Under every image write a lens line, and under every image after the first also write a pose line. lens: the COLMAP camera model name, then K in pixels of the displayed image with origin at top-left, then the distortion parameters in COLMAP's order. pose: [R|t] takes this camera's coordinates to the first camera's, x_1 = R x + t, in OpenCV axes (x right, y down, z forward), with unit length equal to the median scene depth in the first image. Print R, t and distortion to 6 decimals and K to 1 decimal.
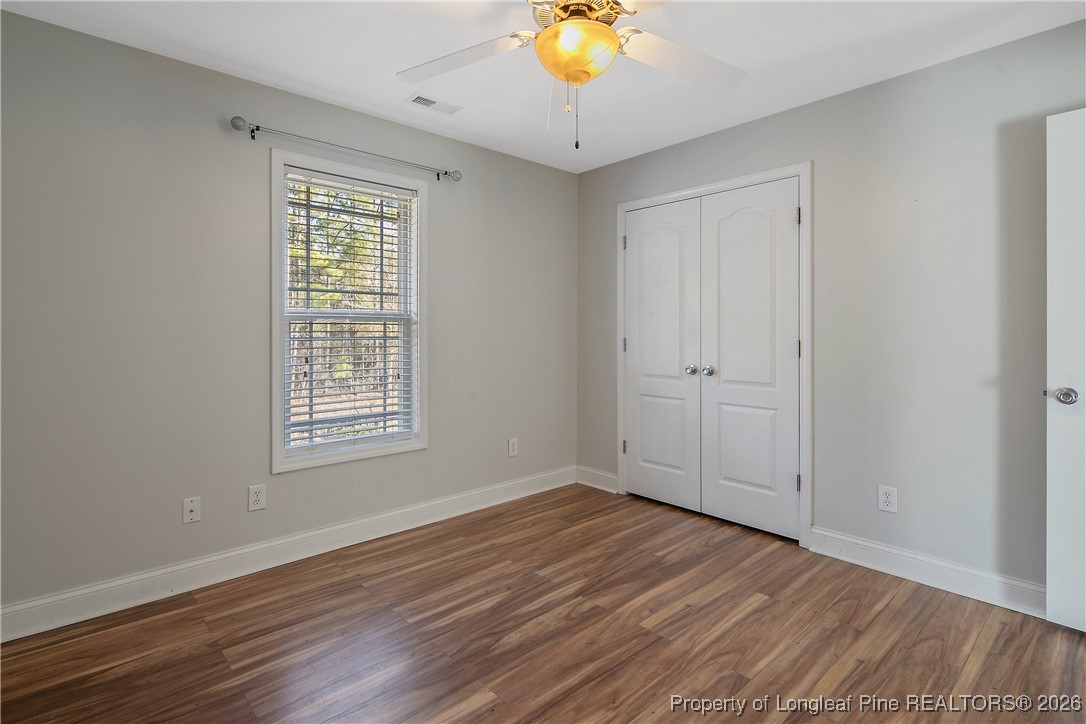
lens RADIAL K [[526.6, 0, 543.1], [0, 526.6, 323.6], [0, 0, 1]] dist [-0.000727, -0.000686]
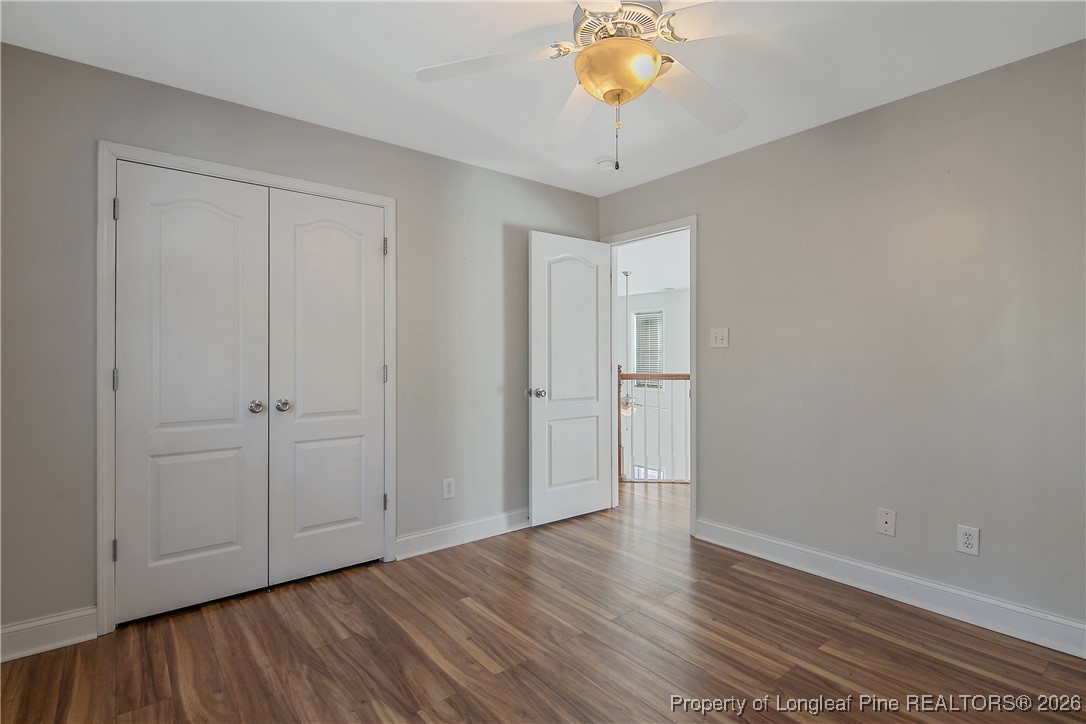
lens RADIAL K [[528.7, 0, 539.6], [0, 528.7, 342.2], [0, 0, 1]] dist [0.000122, -0.000110]
pose [[0.063264, 0.022376, 0.997746, -0.564837], [-0.014888, 0.999659, -0.021475, 0.004292], [-0.997886, -0.013496, 0.063575, 0.651396]]
